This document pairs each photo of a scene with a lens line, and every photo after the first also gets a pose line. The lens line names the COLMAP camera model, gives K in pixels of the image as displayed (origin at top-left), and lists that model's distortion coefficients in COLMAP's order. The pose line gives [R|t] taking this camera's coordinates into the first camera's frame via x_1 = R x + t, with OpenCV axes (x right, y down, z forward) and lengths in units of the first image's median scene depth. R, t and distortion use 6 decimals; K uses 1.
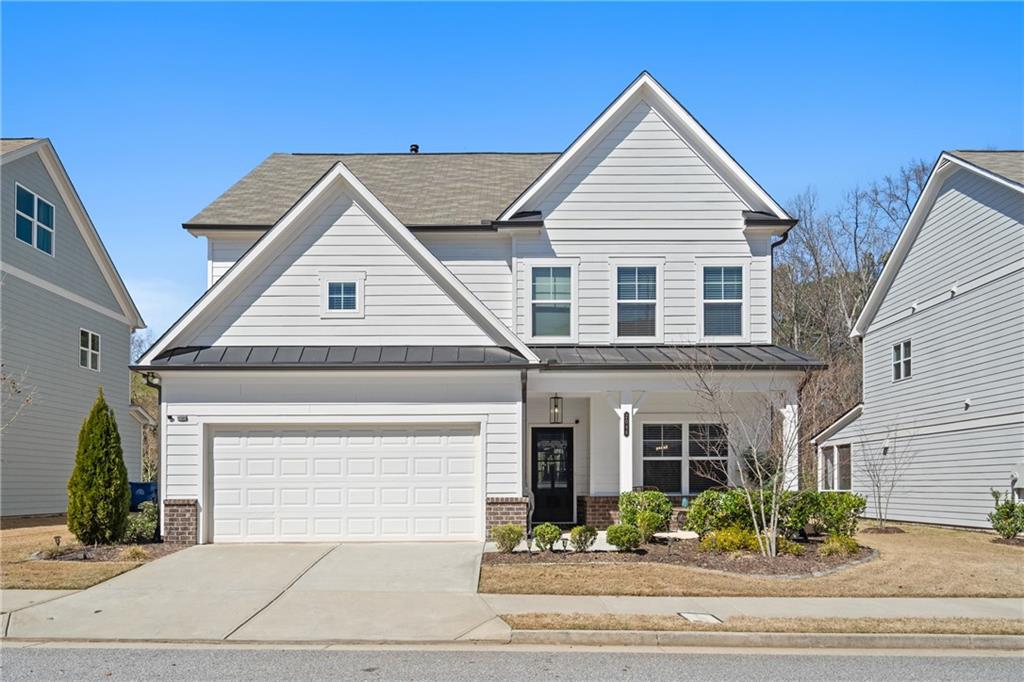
lens RADIAL K [[788.4, 0, 512.3], [0, 788.4, 314.4], [0, 0, 1]] dist [0.004666, -0.000478]
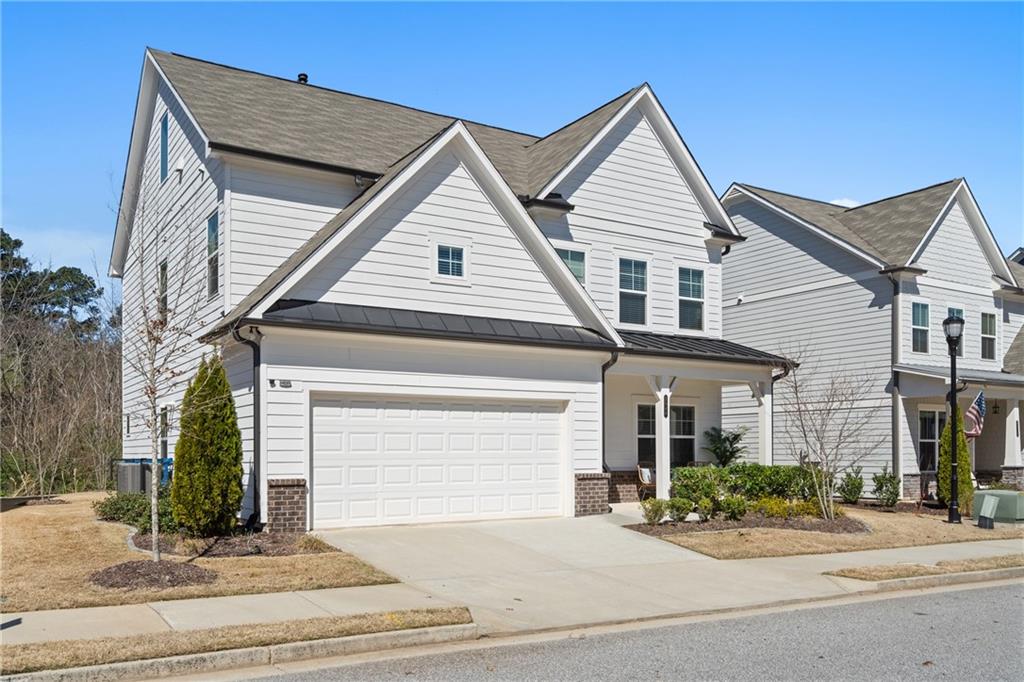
lens RADIAL K [[862.0, 0, 509.0], [0, 862.0, 260.9], [0, 0, 1]] dist [0.010470, 0.009231]
pose [[0.844631, 0.118590, 0.522049, -0.684148], [-0.114525, 0.992607, -0.040191, 0.009835], [-0.522955, -0.025841, 0.851968, 0.081609]]
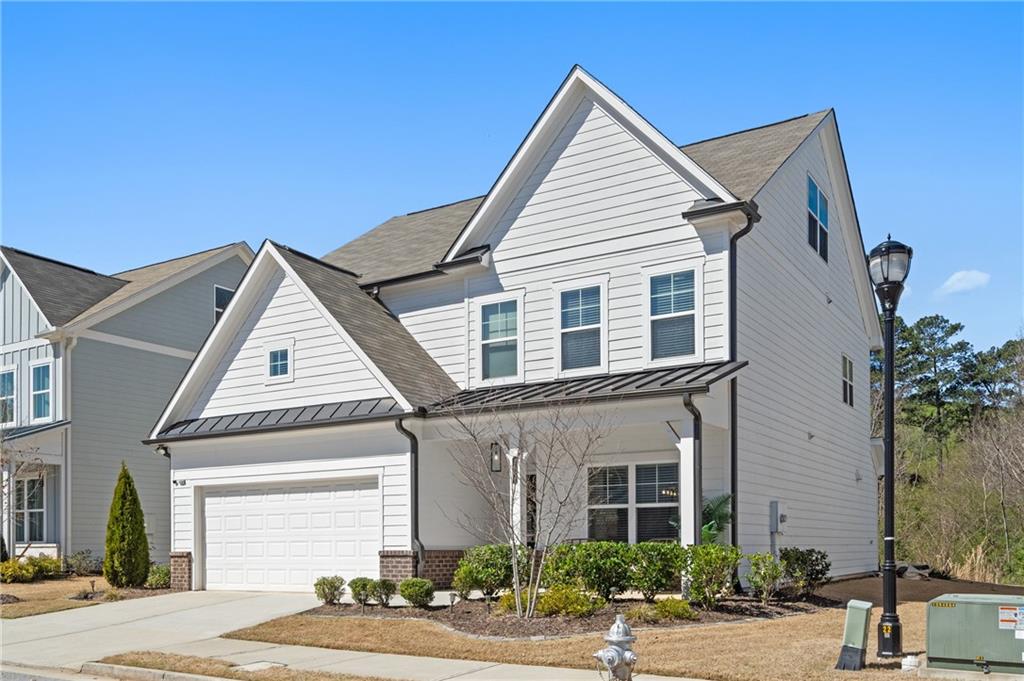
lens RADIAL K [[909.1, 0, 512.0], [0, 909.1, 340.5], [0, 0, 1]] dist [0.002848, -0.001336]
pose [[0.847845, -0.118145, -0.516915, 0.684022], [0.115877, 0.992582, -0.036800, 0.028182], [0.517428, -0.028698, 0.855245, 0.103050]]
